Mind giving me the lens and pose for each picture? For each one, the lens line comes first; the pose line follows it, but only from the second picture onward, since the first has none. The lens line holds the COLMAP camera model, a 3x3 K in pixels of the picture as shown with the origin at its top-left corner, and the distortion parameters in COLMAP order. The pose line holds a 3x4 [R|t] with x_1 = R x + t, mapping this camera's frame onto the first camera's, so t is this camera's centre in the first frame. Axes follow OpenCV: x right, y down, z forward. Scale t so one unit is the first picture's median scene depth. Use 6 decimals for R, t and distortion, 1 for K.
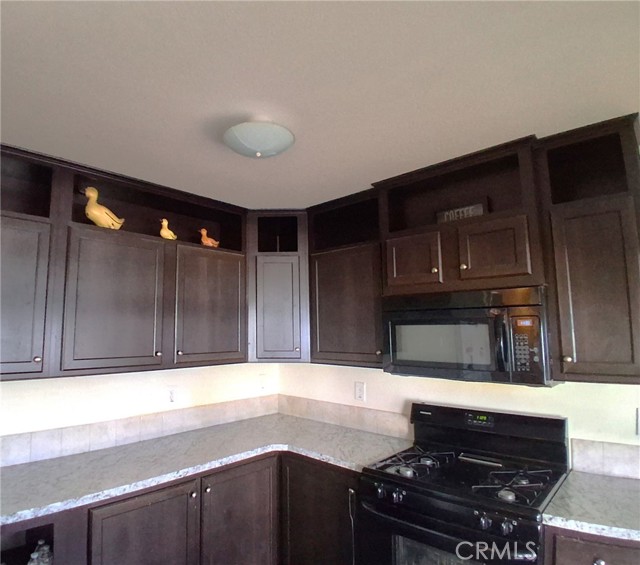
lens RADIAL K [[342.3, 0, 319.1], [0, 342.3, 276.9], [0, 0, 1]] dist [-0.018055, -0.000776]
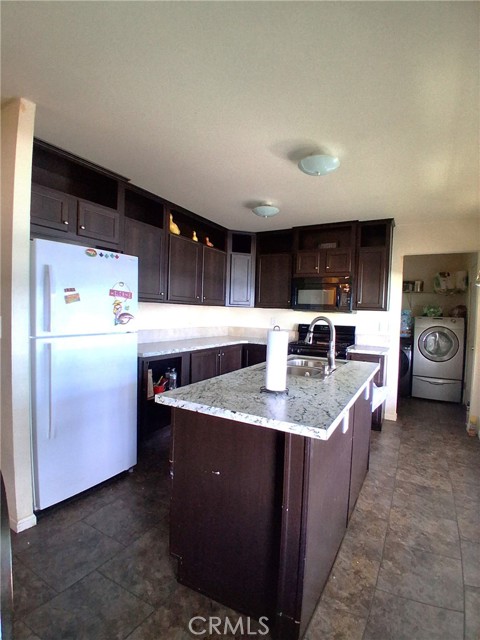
lens RADIAL K [[344.7, 0, 240.0], [0, 344.7, 320.0], [0, 0, 1]] dist [0.004460, 0.000299]
pose [[0.948417, 0.033158, 0.315287, -0.846255], [-0.075376, 0.989581, 0.122667, 0.078309], [-0.307935, -0.140105, 0.941035, -1.084856]]
